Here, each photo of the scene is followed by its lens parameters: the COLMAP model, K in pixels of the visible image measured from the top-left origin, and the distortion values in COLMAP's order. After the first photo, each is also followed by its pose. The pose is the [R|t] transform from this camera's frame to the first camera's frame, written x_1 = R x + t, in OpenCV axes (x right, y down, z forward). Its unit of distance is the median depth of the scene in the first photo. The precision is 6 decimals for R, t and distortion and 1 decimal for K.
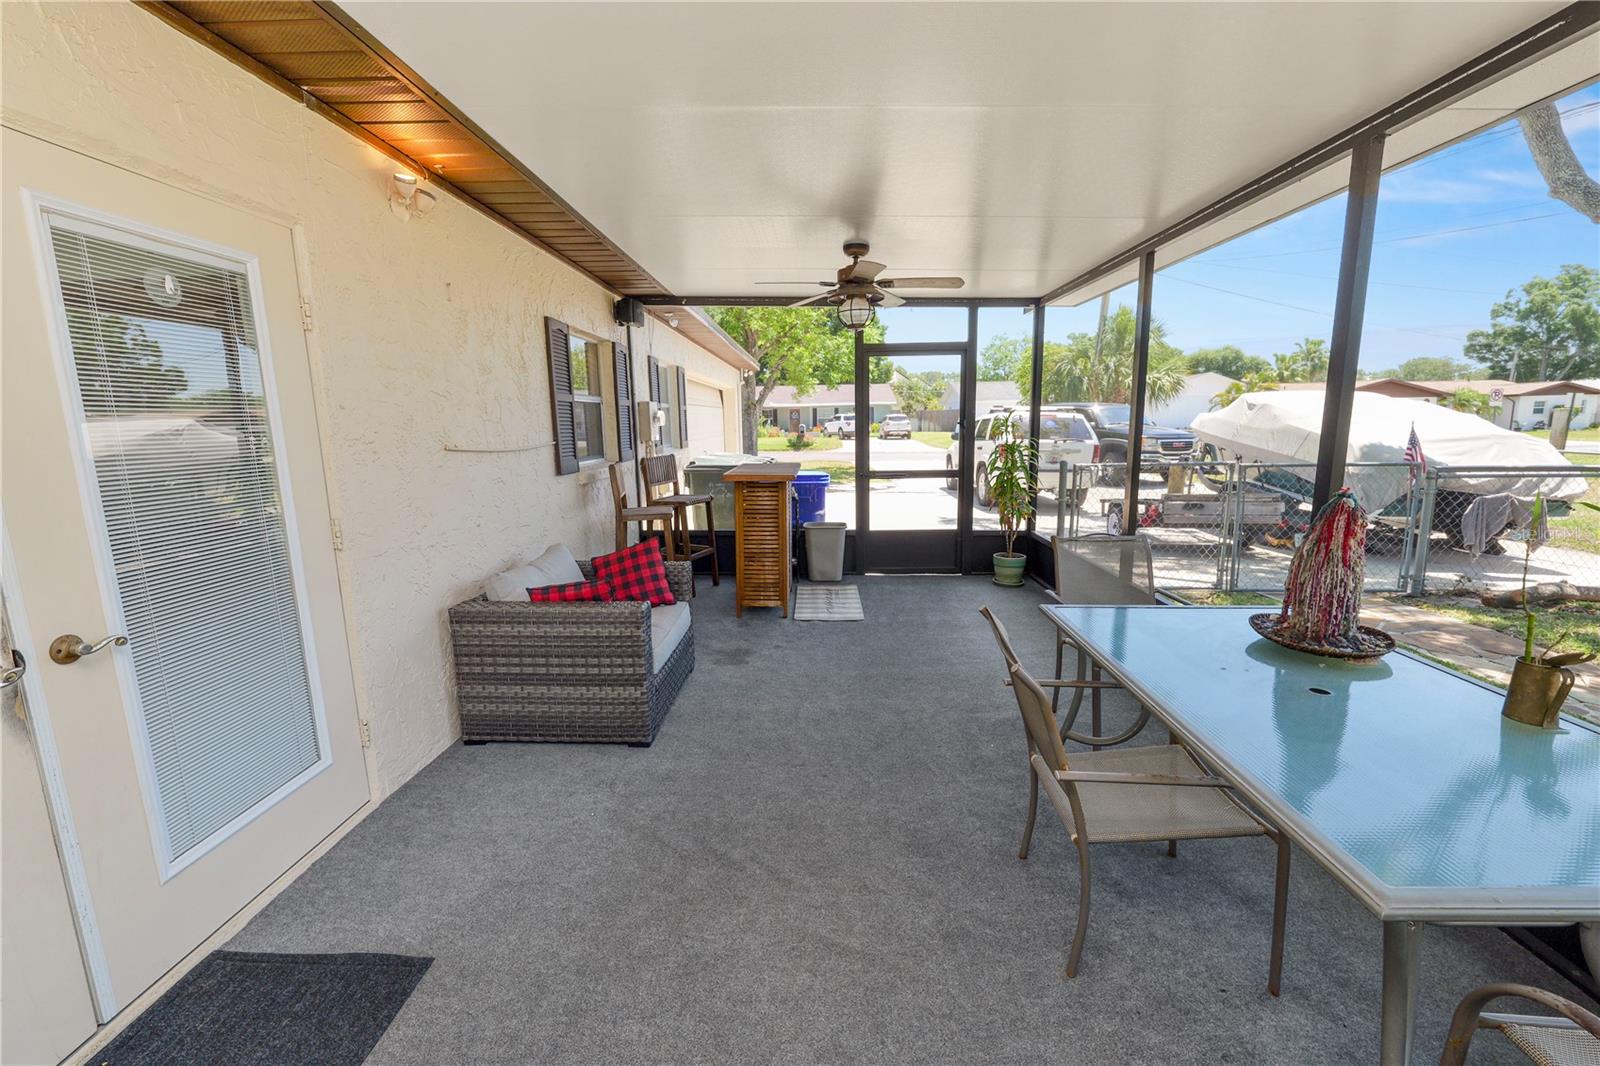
lens RADIAL K [[653.3, 0, 803.4], [0, 653.3, 531.9], [0, 0, 1]] dist [-0.014531, 0.000984]
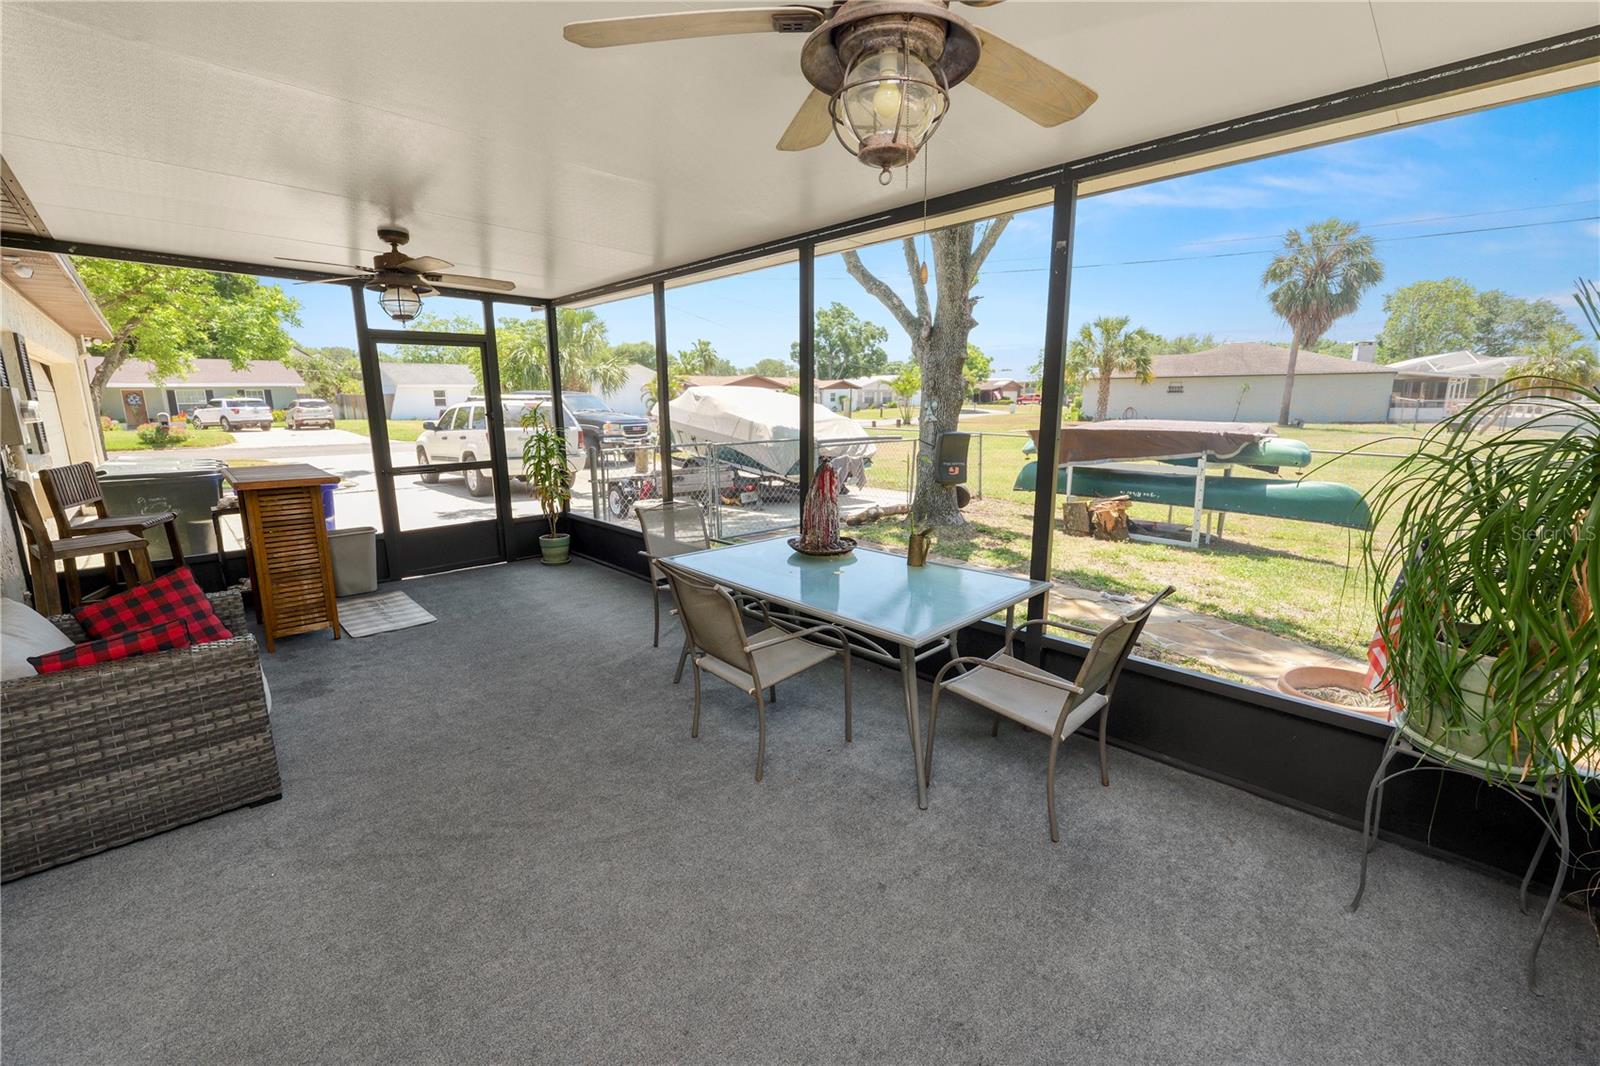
lens RADIAL K [[653.3, 0, 803.5], [0, 653.3, 533.9], [0, 0, 1]] dist [-0.014531, 0.000984]
pose [[0.691143, -0.135928, 0.709820, -0.171367], [0.117668, 0.990213, 0.075051, -0.000904], [-0.713075, 0.031653, 0.700373, -0.059481]]
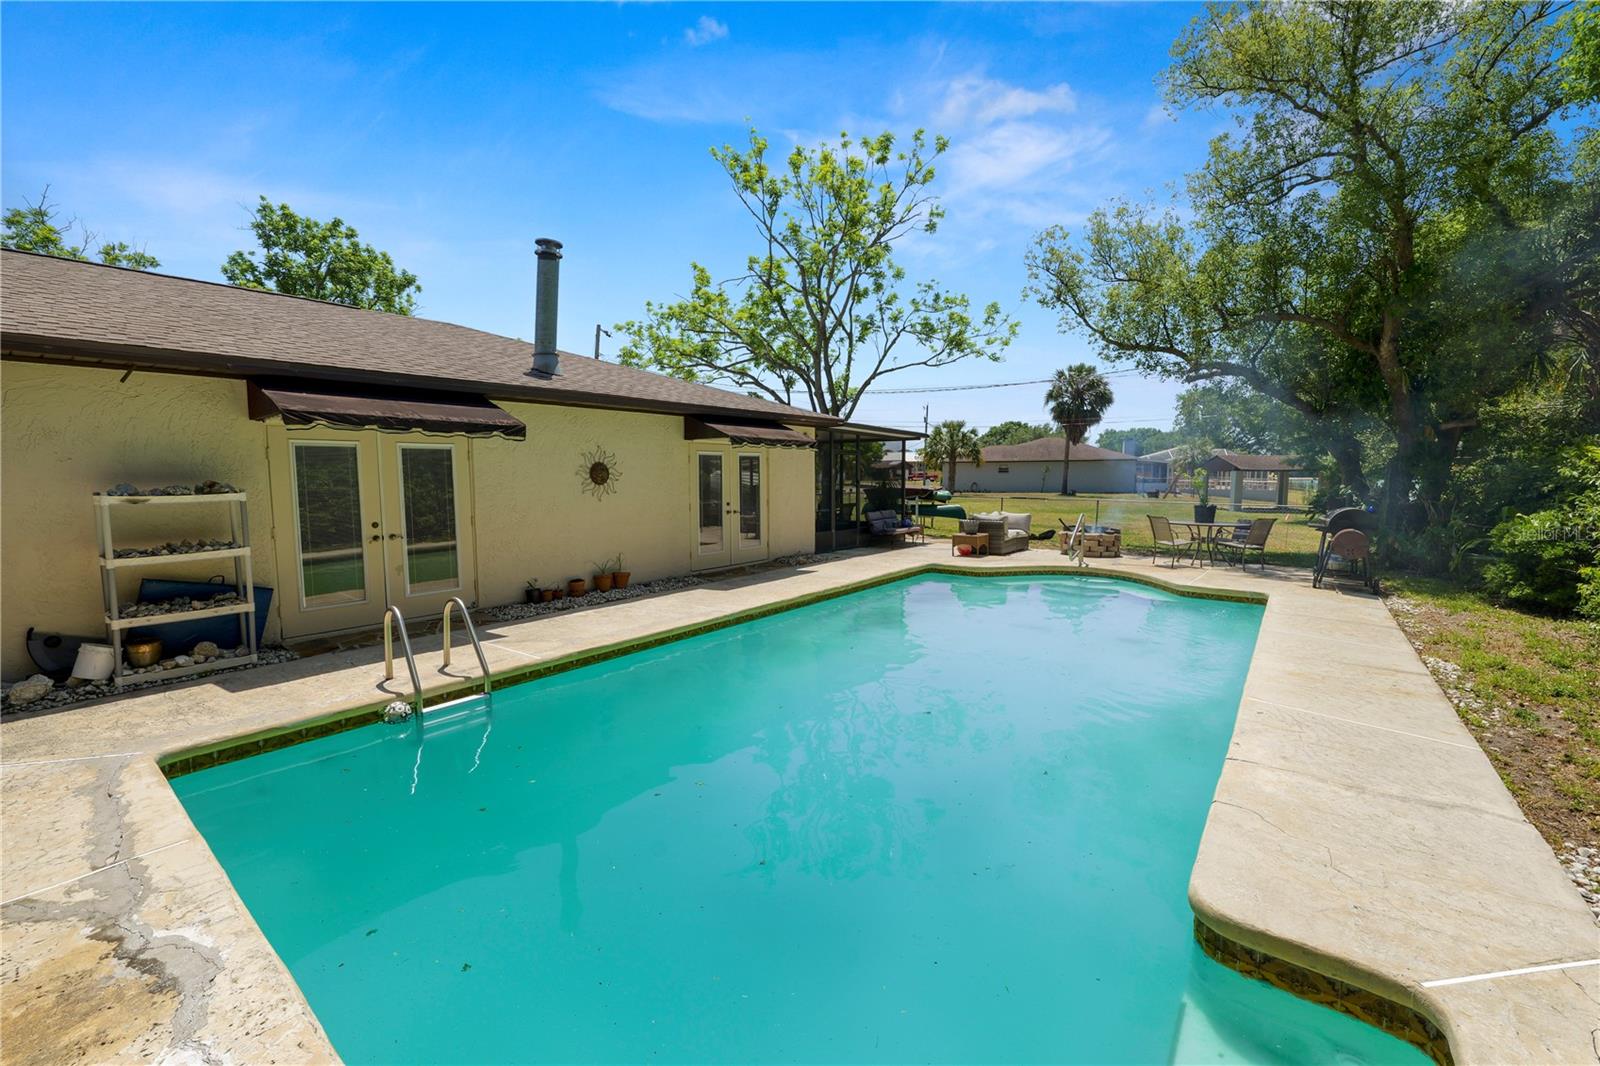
lens RADIAL K [[653.3, 0, 799.7], [0, 653.3, 531.8], [0, 0, 1]] dist [-0.014531, 0.000984]
pose [[0.591100, -0.056795, 0.804596, -0.917034], [0.129599, 0.991245, -0.025240, 0.090759], [-0.796118, 0.119195, 0.593286, -0.570937]]
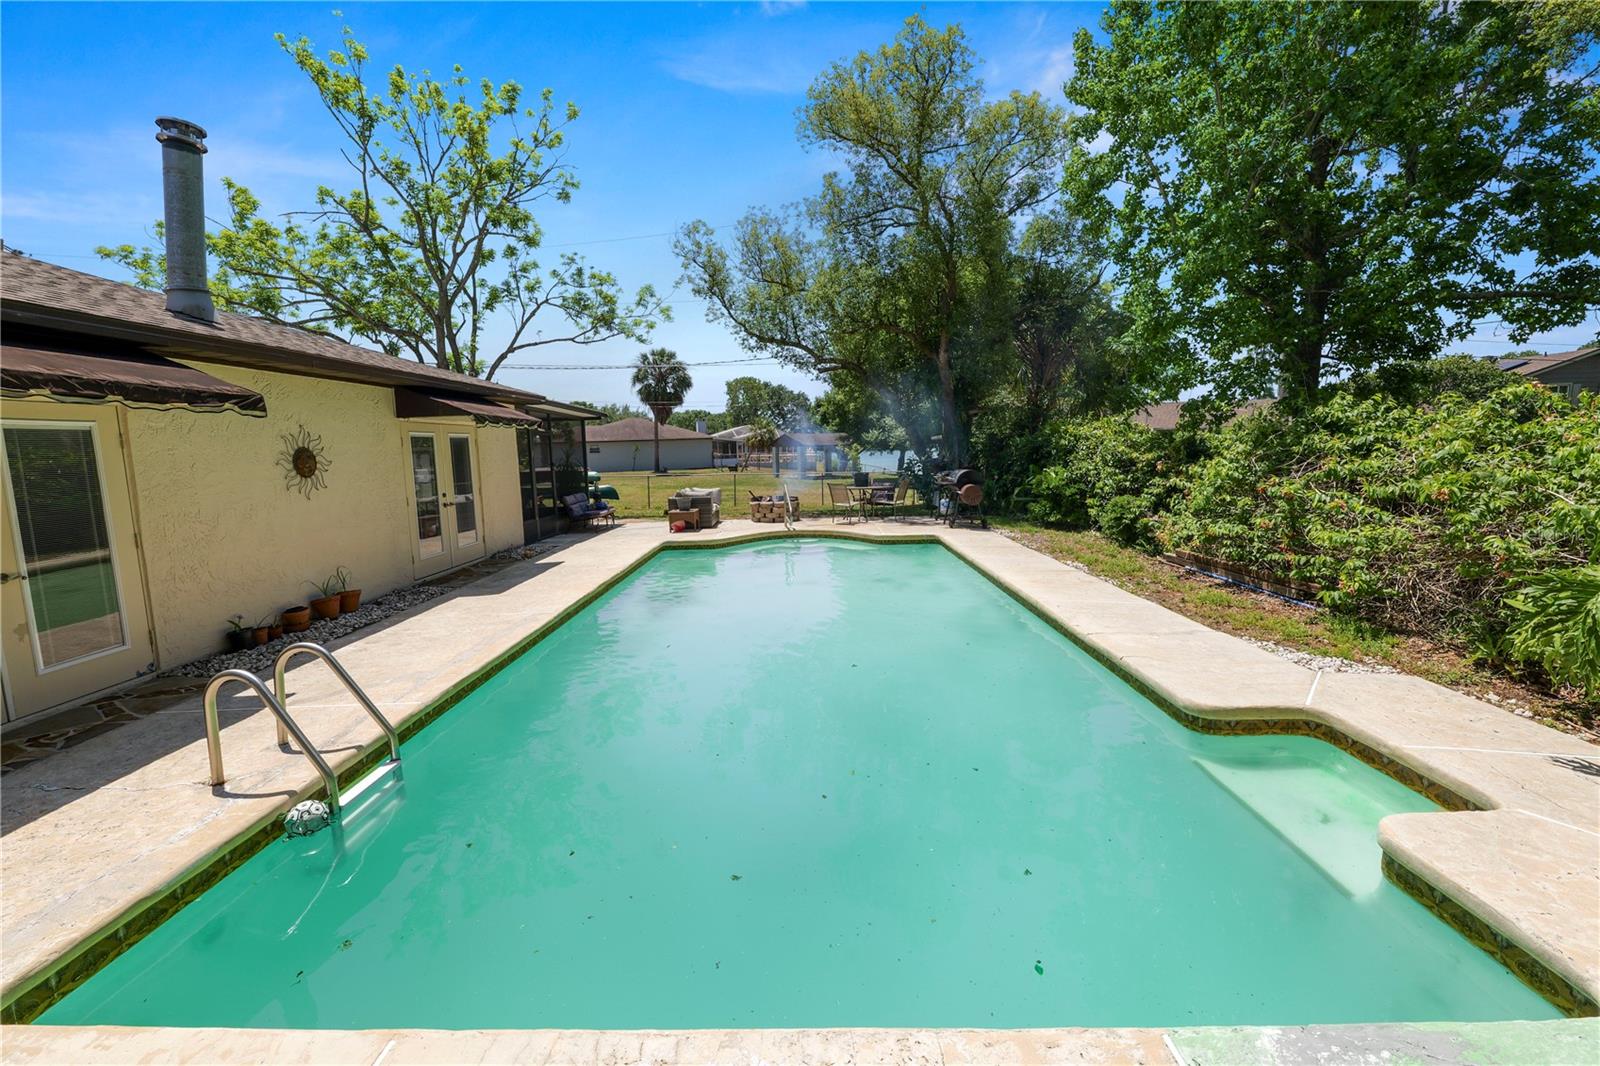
lens RADIAL K [[653.3, 0, 794.4], [0, 653.3, 526.2], [0, 0, 1]] dist [-0.014531, 0.000984]
pose [[-0.011523, -0.102848, 0.994630, -0.988575], [0.195126, 0.975343, 0.103114, 0.060079], [-0.980711, 0.195266, 0.008830, -0.395048]]
